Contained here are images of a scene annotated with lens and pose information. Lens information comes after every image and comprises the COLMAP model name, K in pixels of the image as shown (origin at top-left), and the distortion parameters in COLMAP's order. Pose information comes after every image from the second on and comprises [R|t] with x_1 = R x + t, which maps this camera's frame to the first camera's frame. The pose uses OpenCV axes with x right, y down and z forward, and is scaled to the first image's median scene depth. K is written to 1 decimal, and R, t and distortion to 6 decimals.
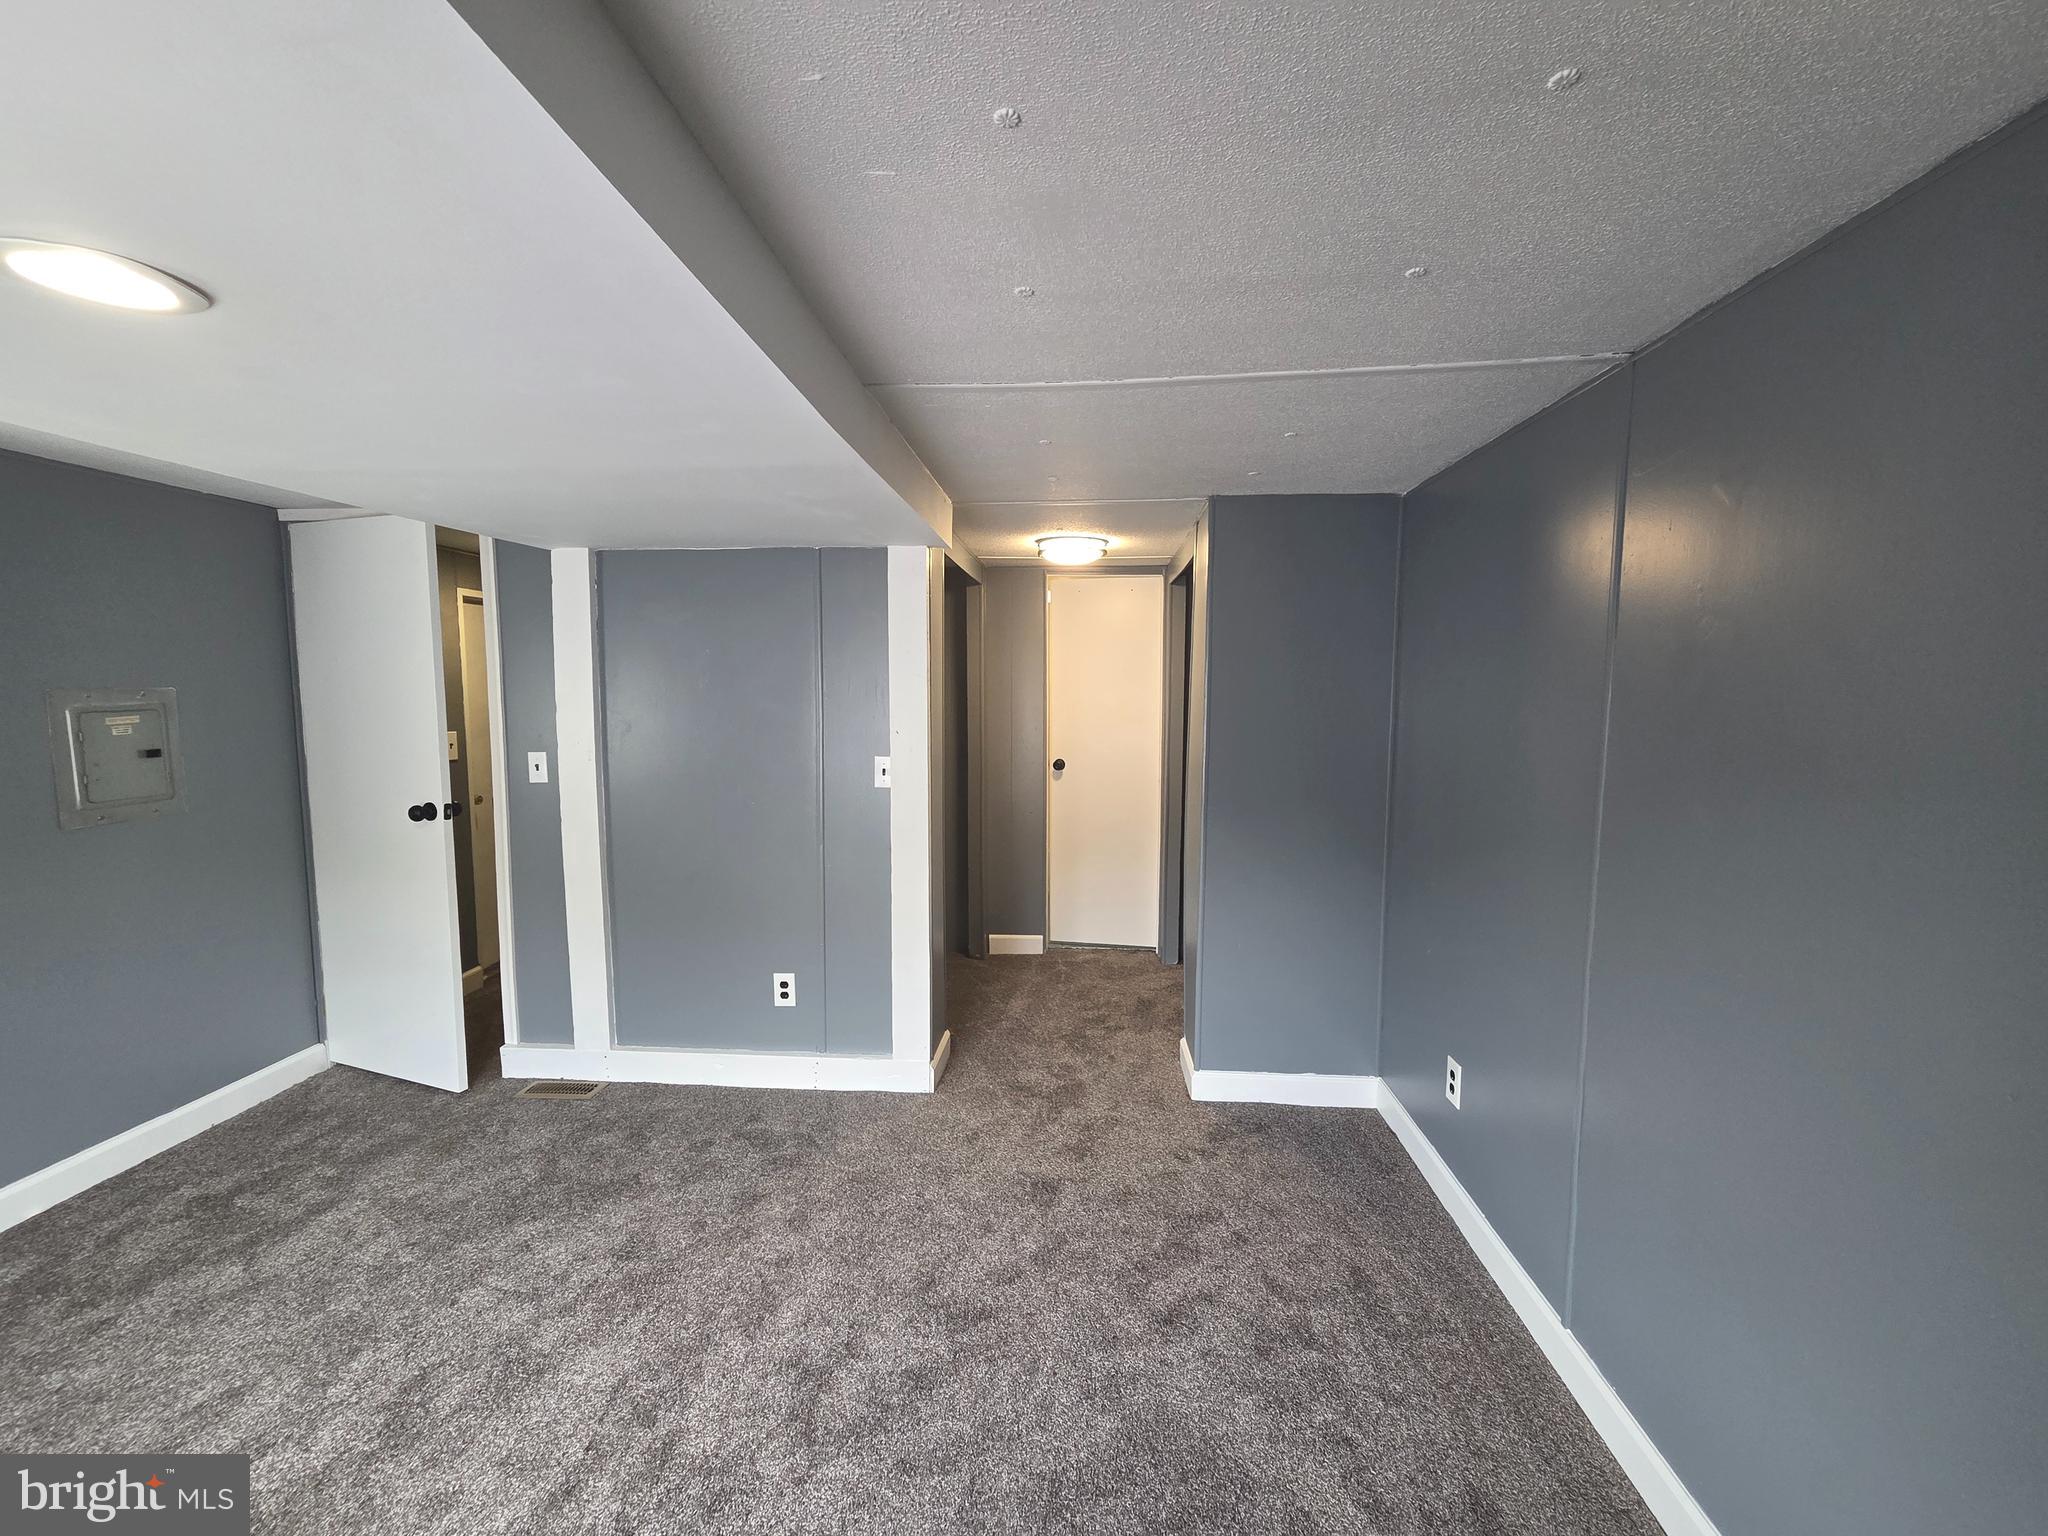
lens RADIAL K [[842.1, 0, 1031.9], [0, 842.1, 765.9], [0, 0, 1]] dist [0.003491, 0.000486]
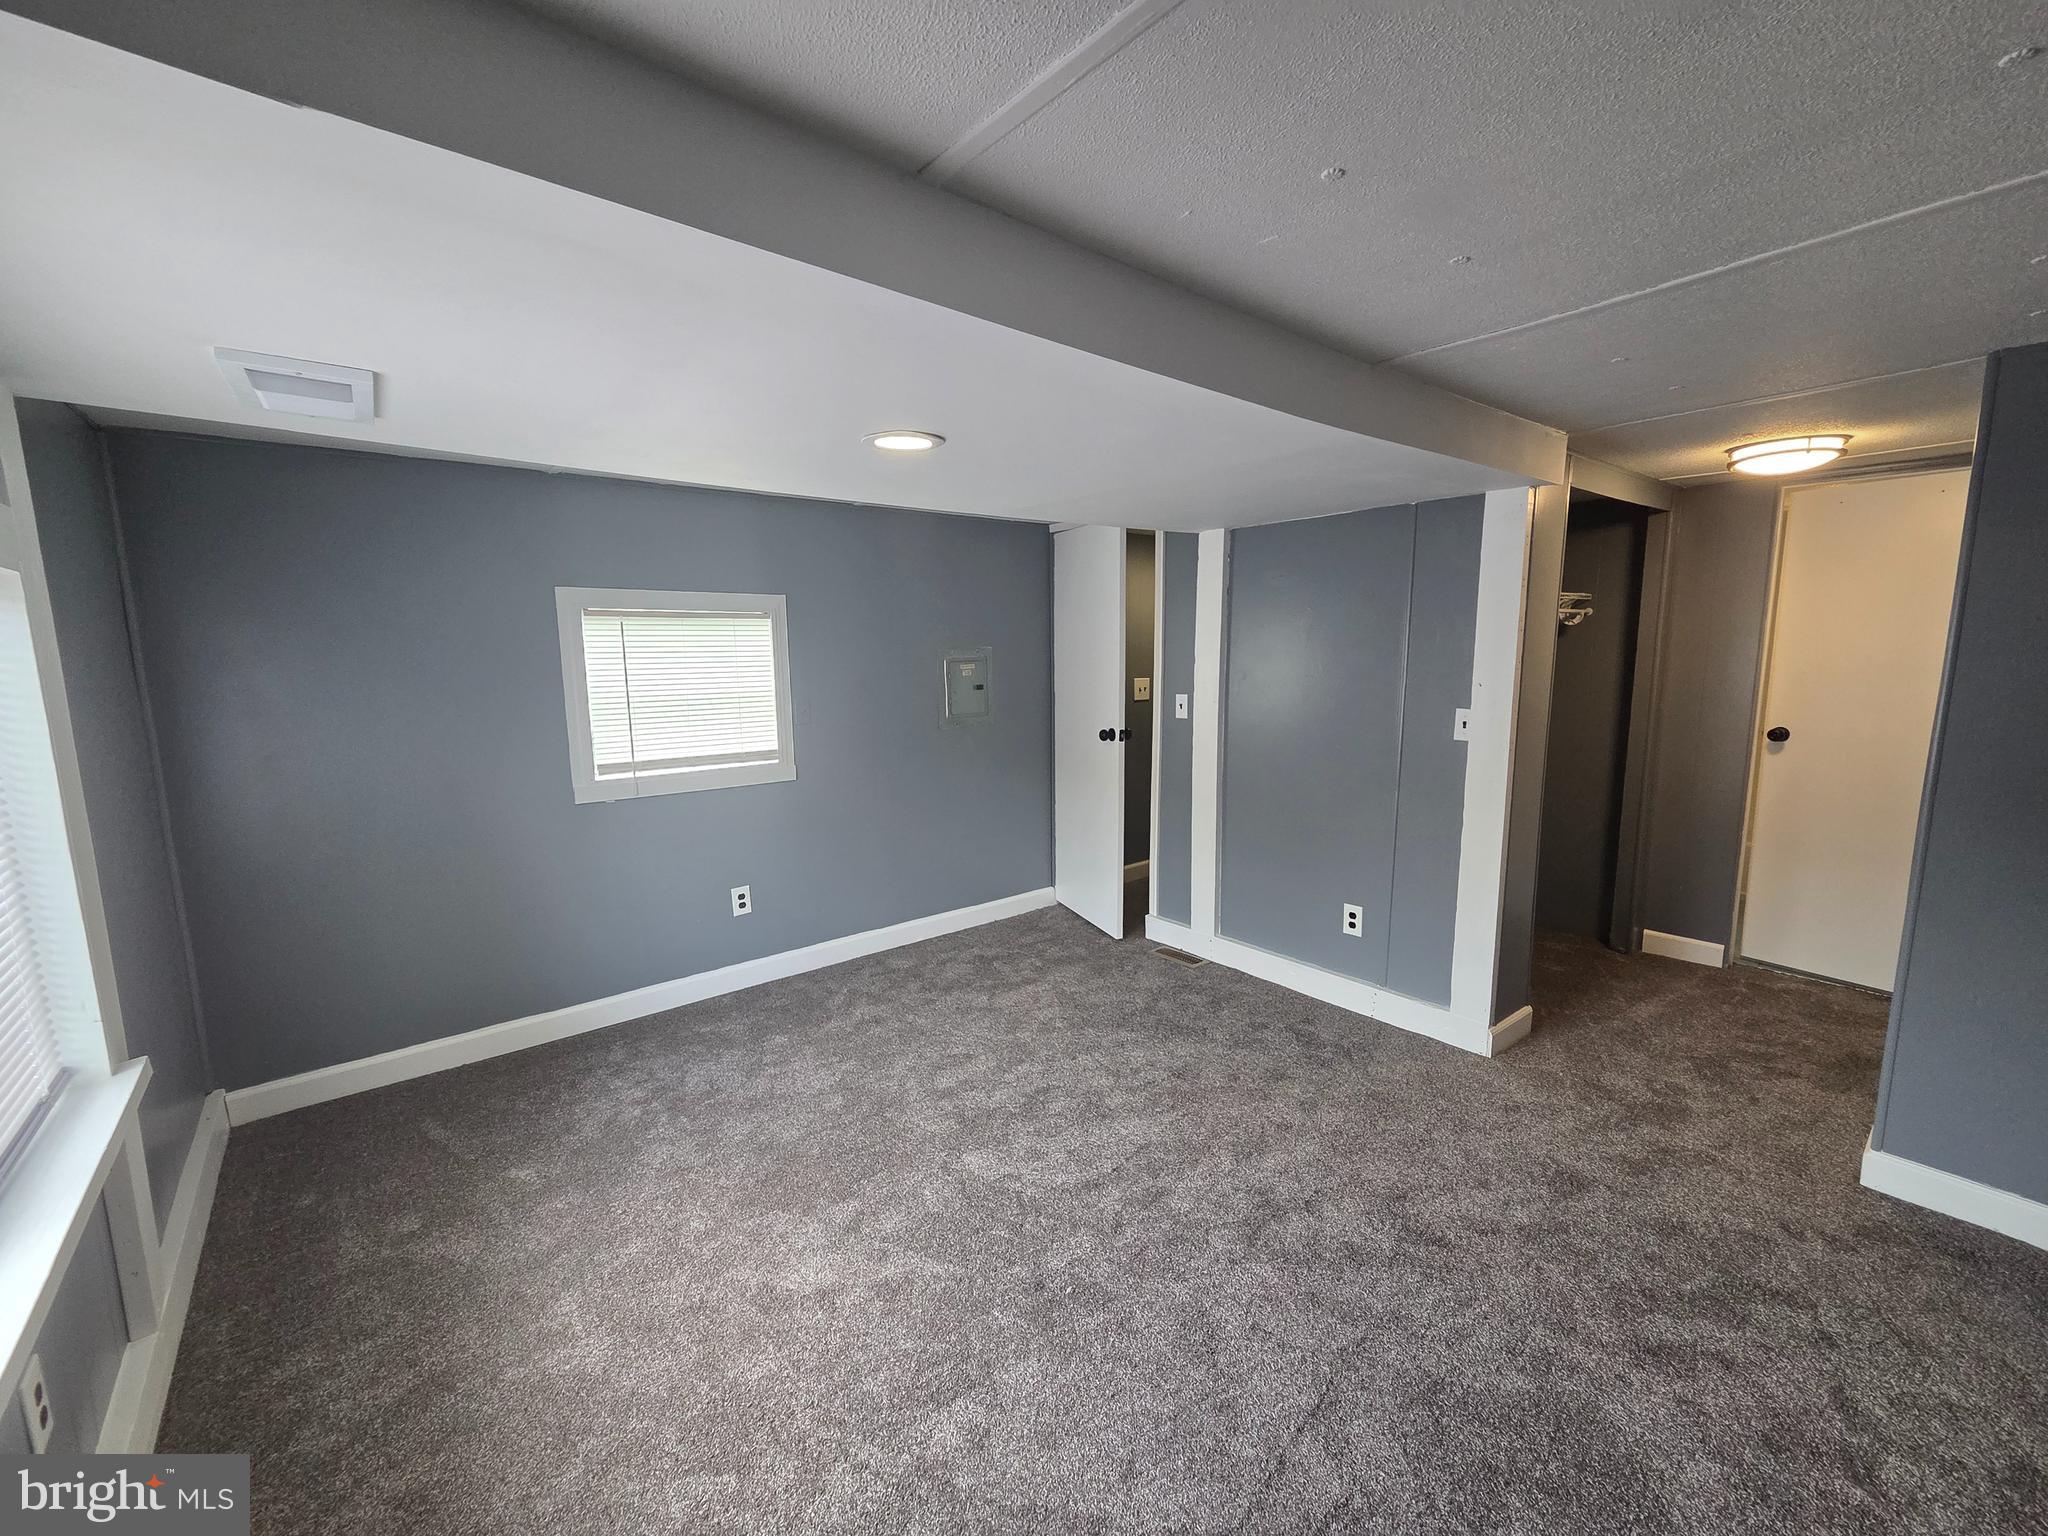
lens RADIAL K [[842.1, 0, 1024.7], [0, 842.1, 761.0], [0, 0, 1]] dist [0.003491, 0.000486]
pose [[0.686896, 0.088799, -0.721311, 0.209580], [-0.052464, 0.995977, 0.072651, 0.004882], [0.724860, -0.012061, 0.688791, -0.062289]]
